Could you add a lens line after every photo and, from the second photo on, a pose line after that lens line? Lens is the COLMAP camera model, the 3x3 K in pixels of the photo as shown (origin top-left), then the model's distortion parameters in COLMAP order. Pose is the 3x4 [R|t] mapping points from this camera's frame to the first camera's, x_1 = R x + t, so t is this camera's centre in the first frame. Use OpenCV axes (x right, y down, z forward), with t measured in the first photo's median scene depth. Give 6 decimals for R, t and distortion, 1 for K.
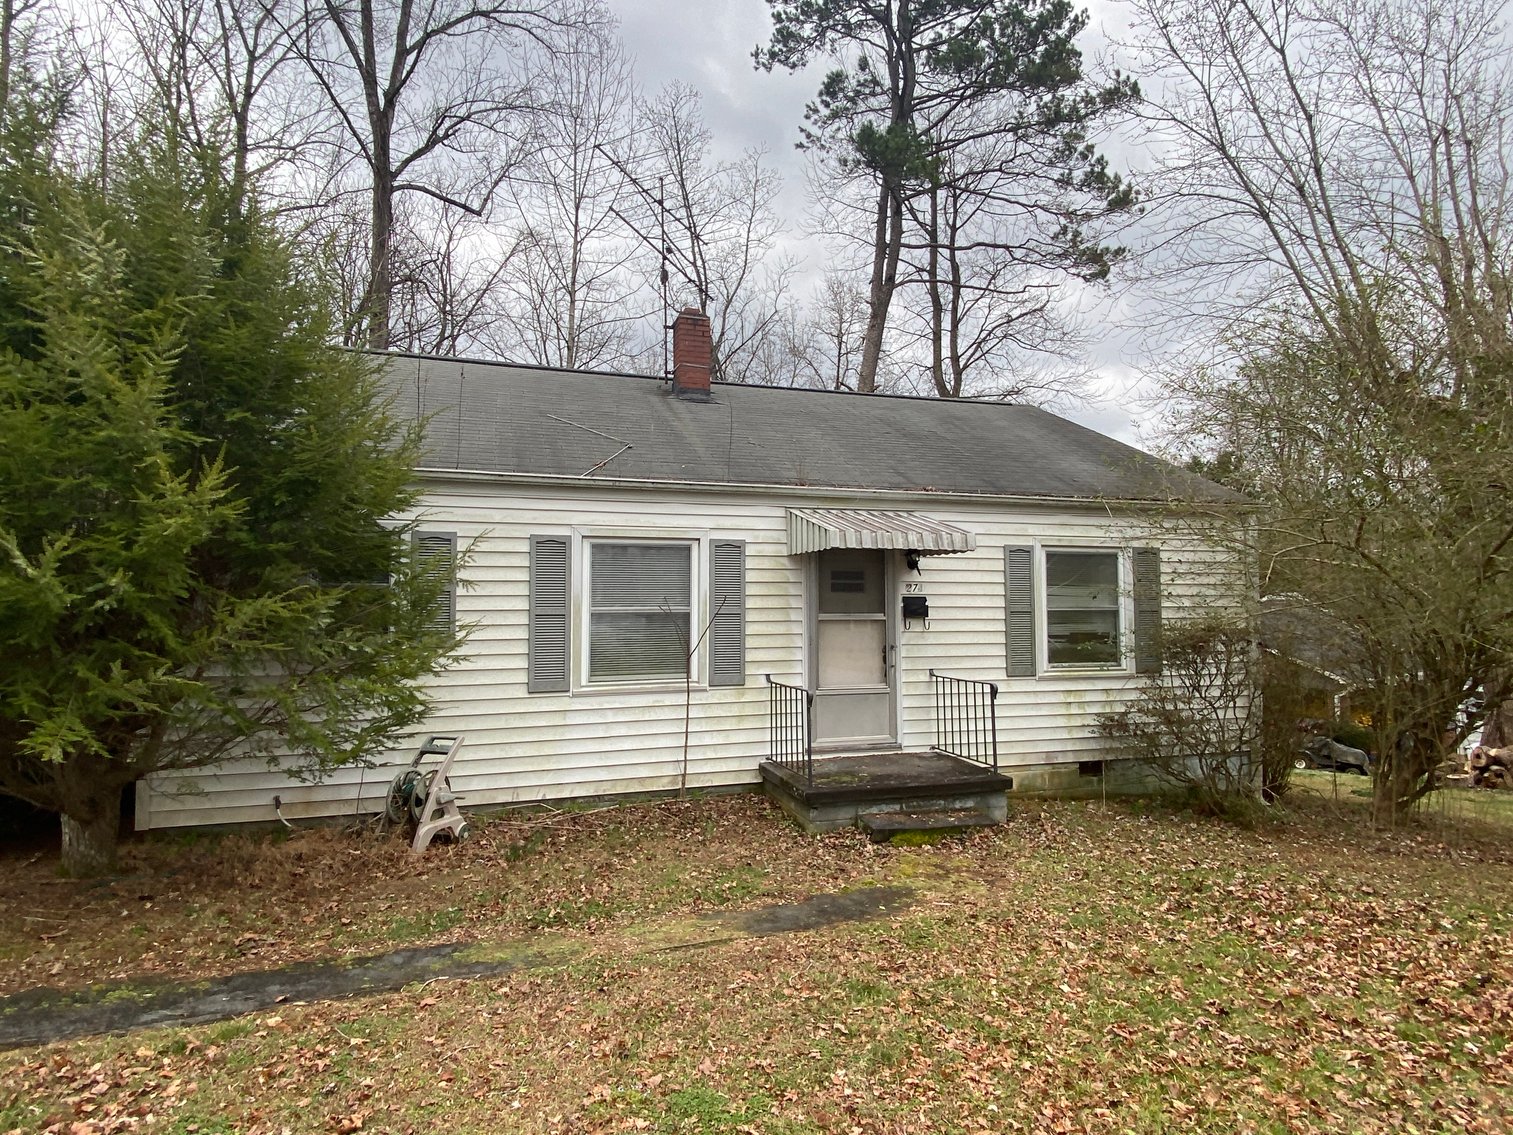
lens RADIAL K [[854.9, 0, 759.8], [0, 854.9, 548.2], [0, 0, 1]] dist [0.062656, -0.039610]
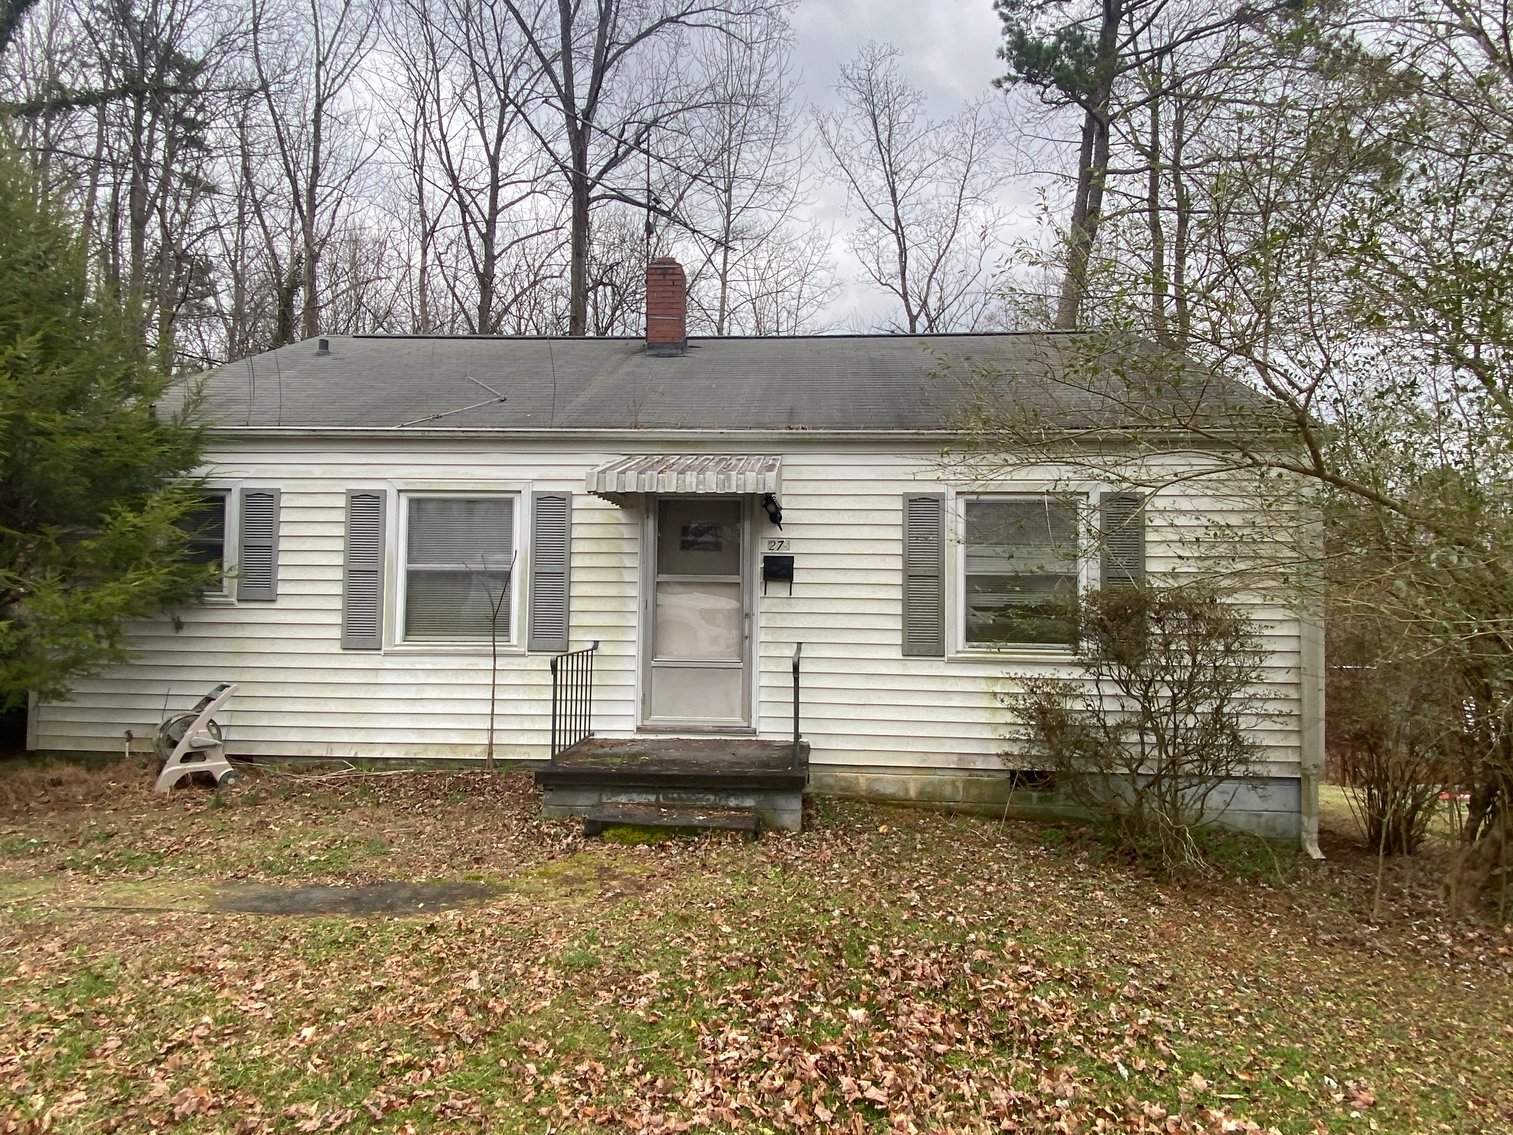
lens RADIAL K [[851.1, 0, 757.8], [0, 851.1, 552.1], [0, 0, 1]] dist [0.044453, -0.056764]
pose [[0.934724, -0.004389, -0.355346, 0.494101], [0.009664, 0.999868, 0.013072, 0.045139], [0.355242, -0.015653, 0.934643, 0.231542]]
